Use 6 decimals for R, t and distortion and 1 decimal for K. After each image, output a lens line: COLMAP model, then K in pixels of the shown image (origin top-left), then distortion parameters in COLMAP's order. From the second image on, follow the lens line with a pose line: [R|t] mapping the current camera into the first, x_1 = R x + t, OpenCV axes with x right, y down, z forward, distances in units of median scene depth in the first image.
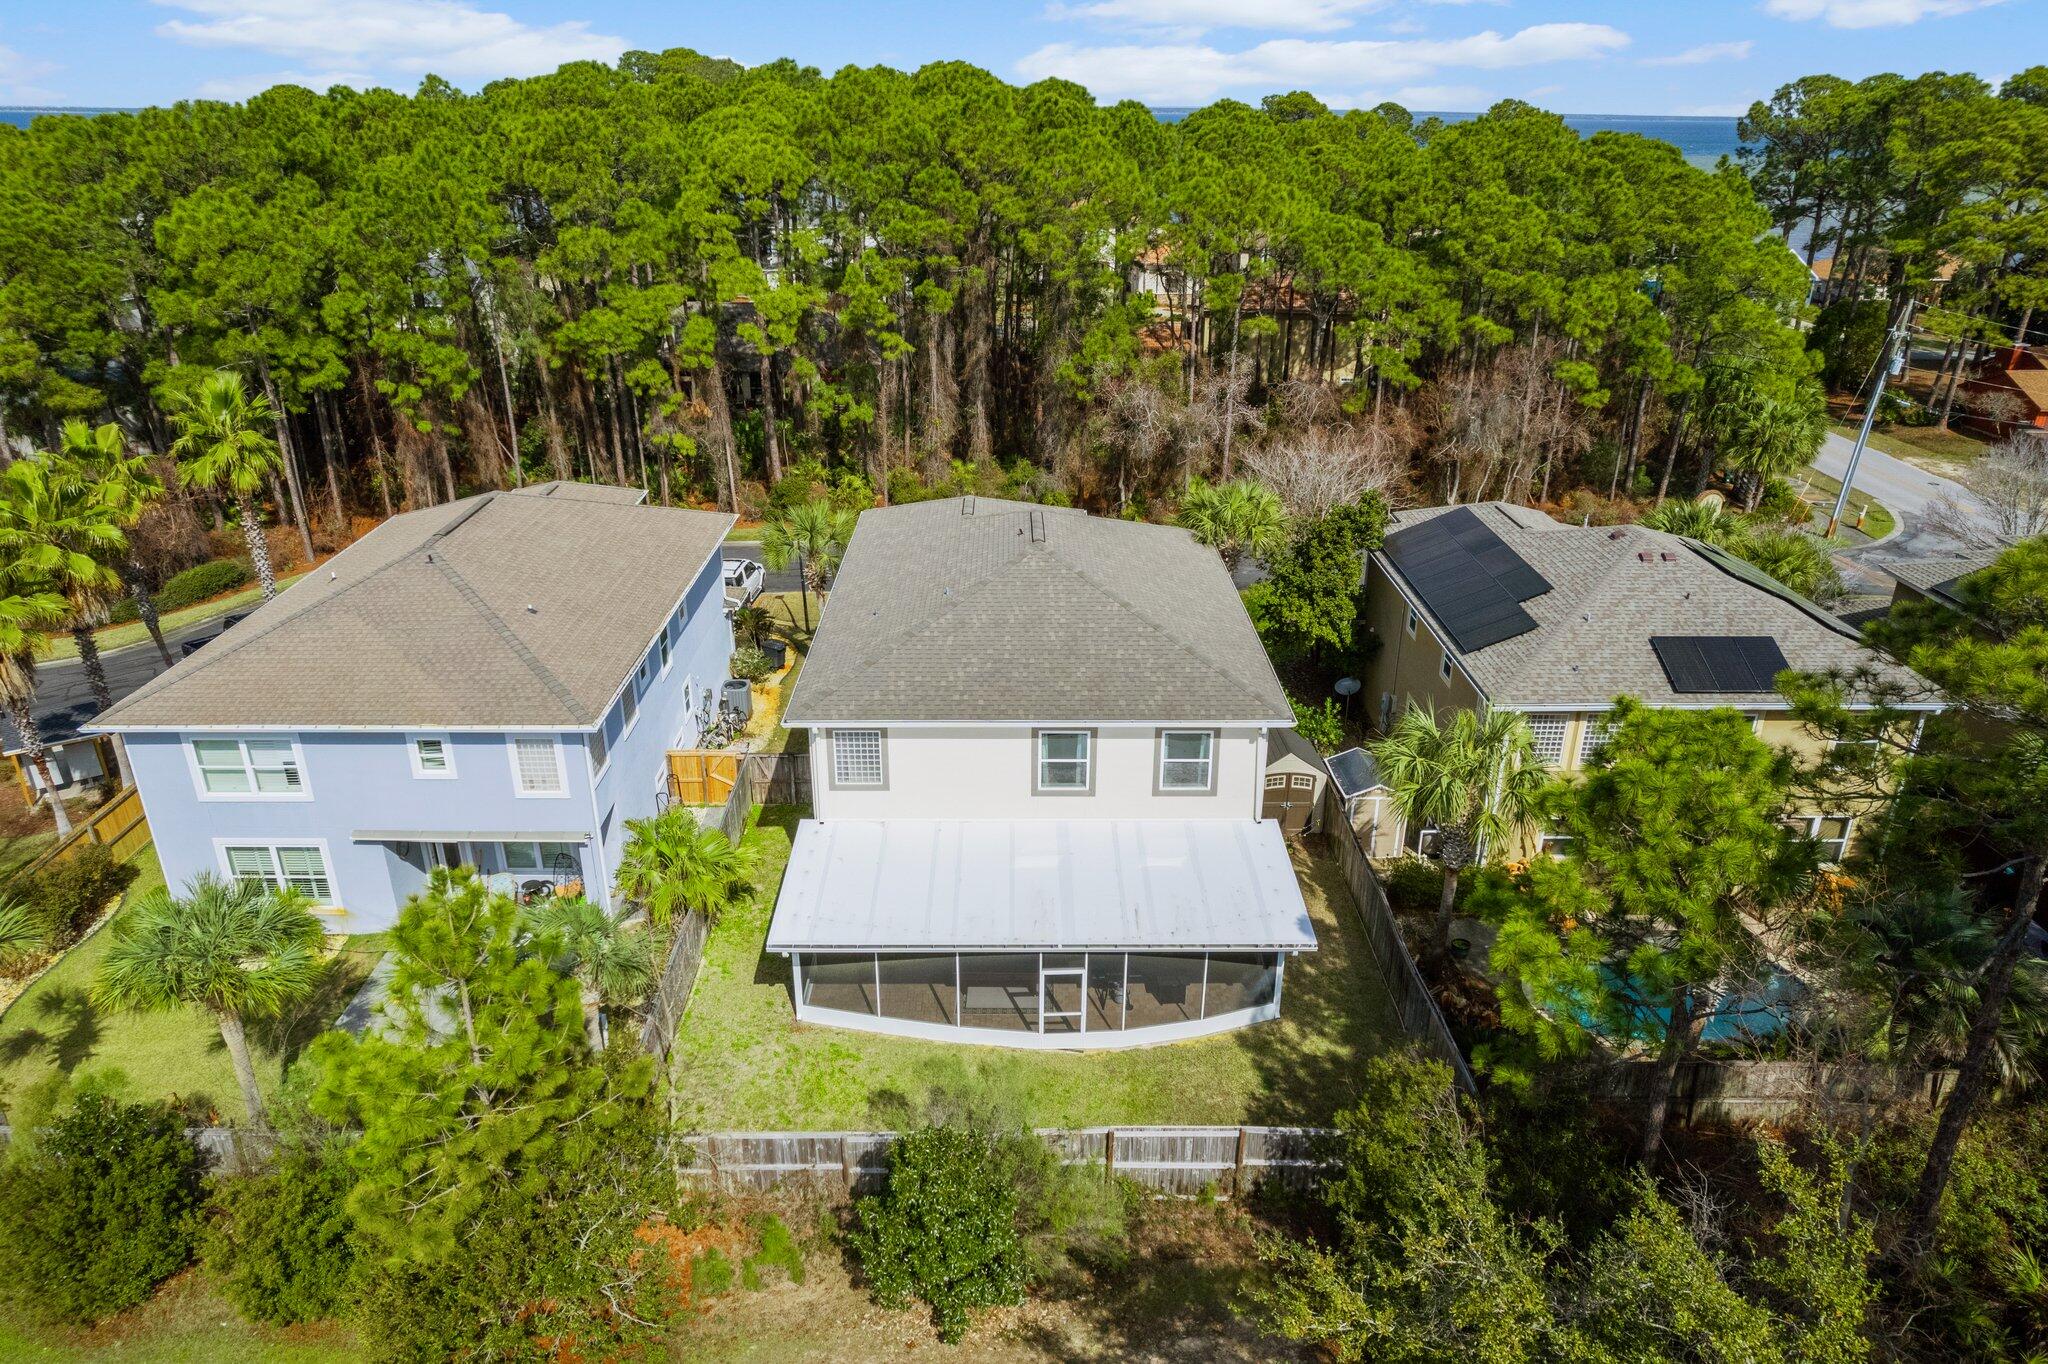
lens RADIAL K [[1330.3, 0, 1043.2], [0, 1330.3, 705.5], [0, 0, 1]] dist [-0.079326, 0.063647]
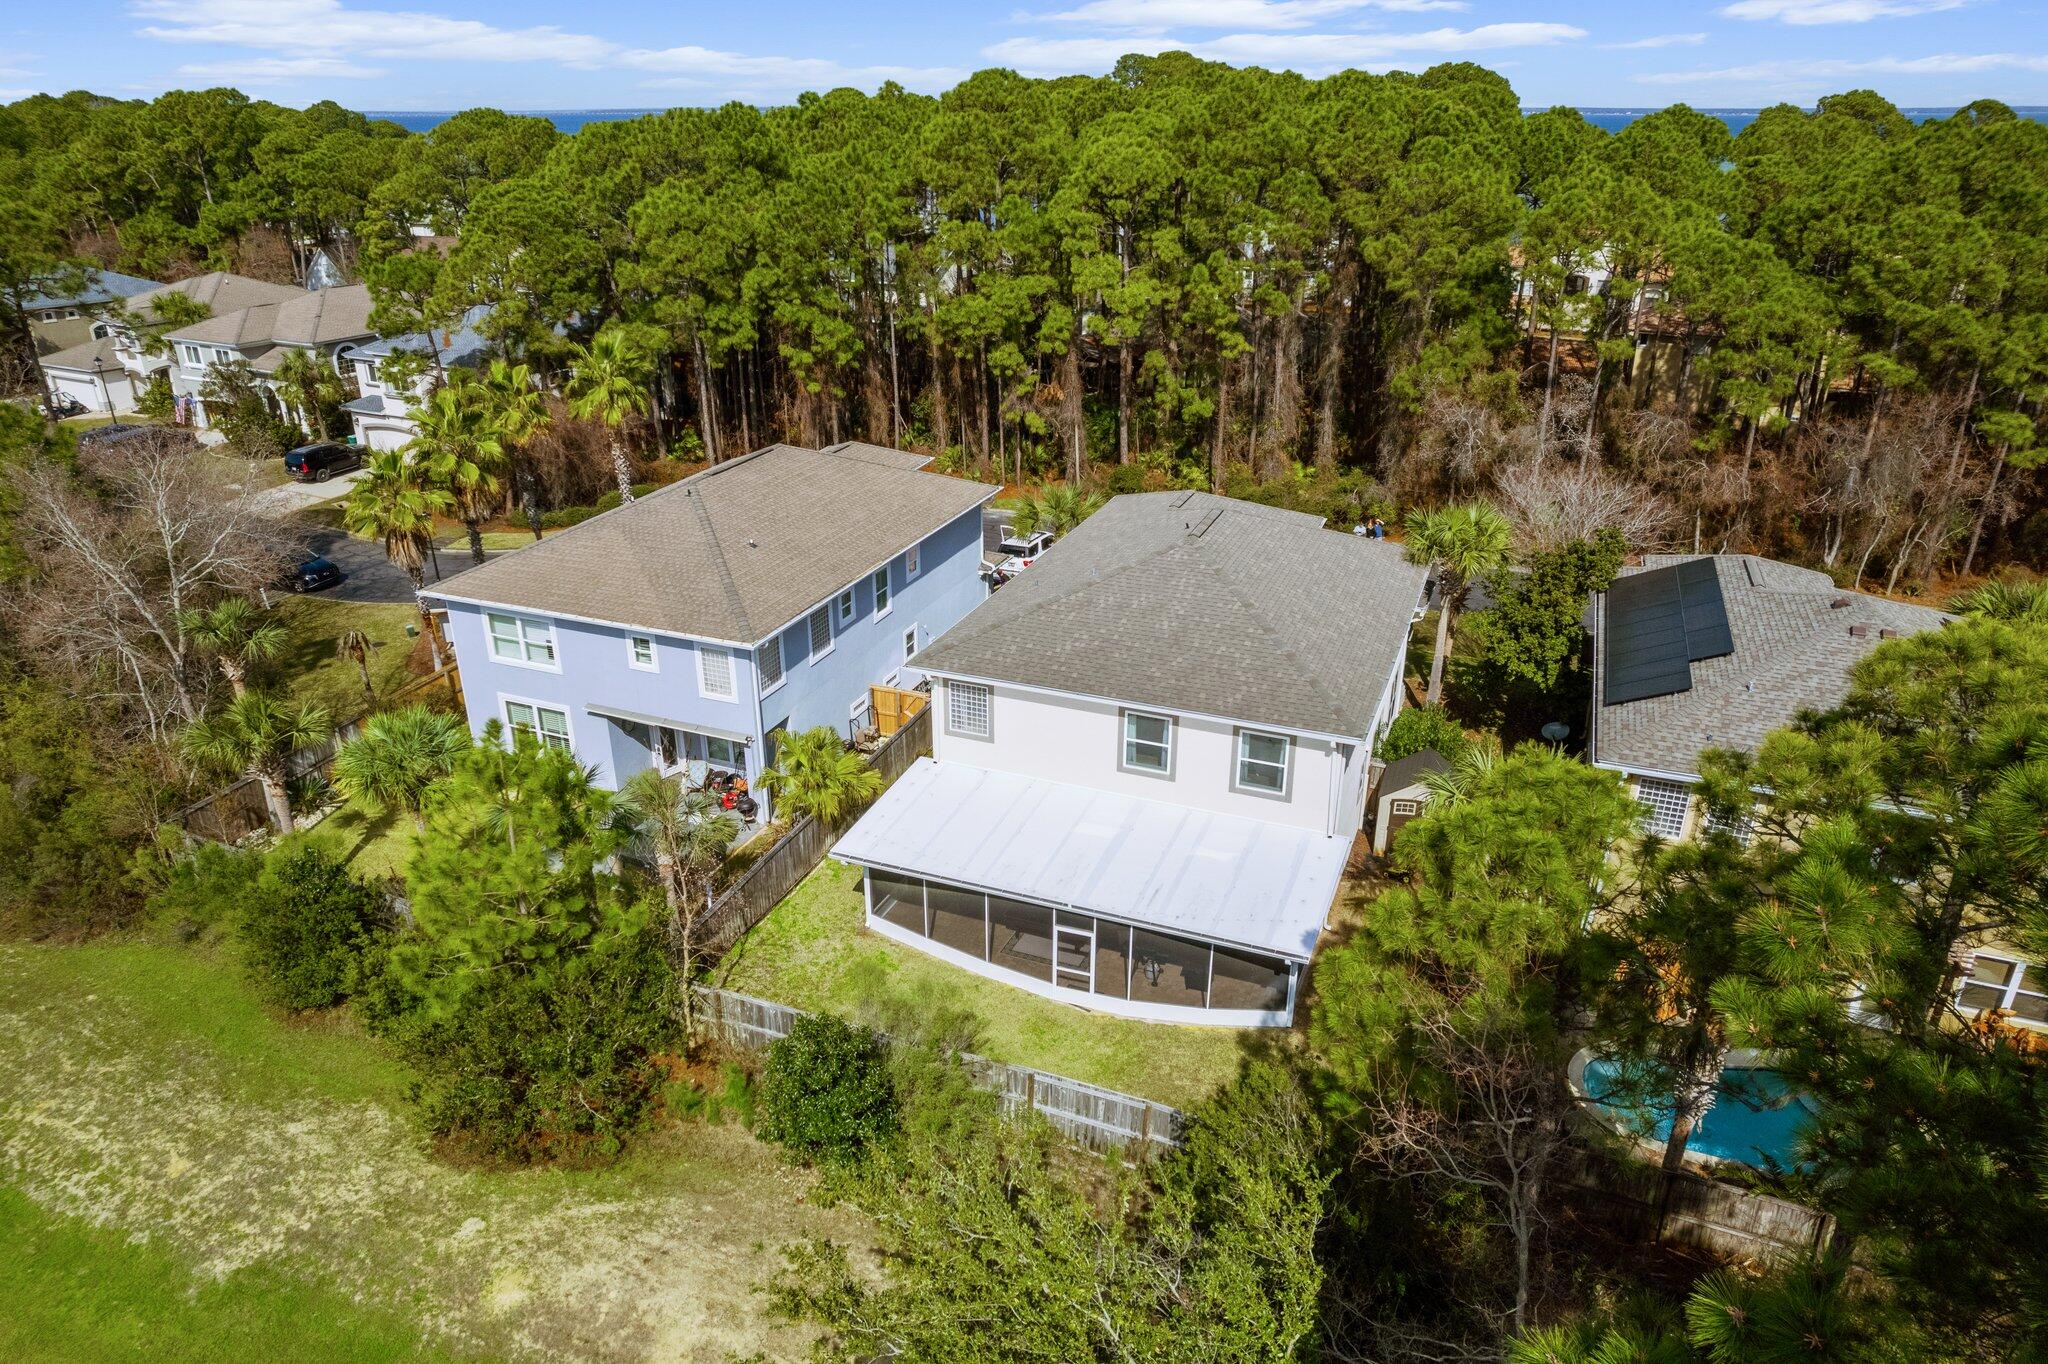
lens RADIAL K [[1330.3, 0, 1043.2], [0, 1330.3, 705.5], [0, 0, 1]] dist [-0.079326, 0.063647]
pose [[0.922256, 0.155155, -0.354077, 0.224697], [-0.154471, 0.987530, 0.030384, -0.004858], [0.354376, 0.026673, 0.934723, -0.009100]]
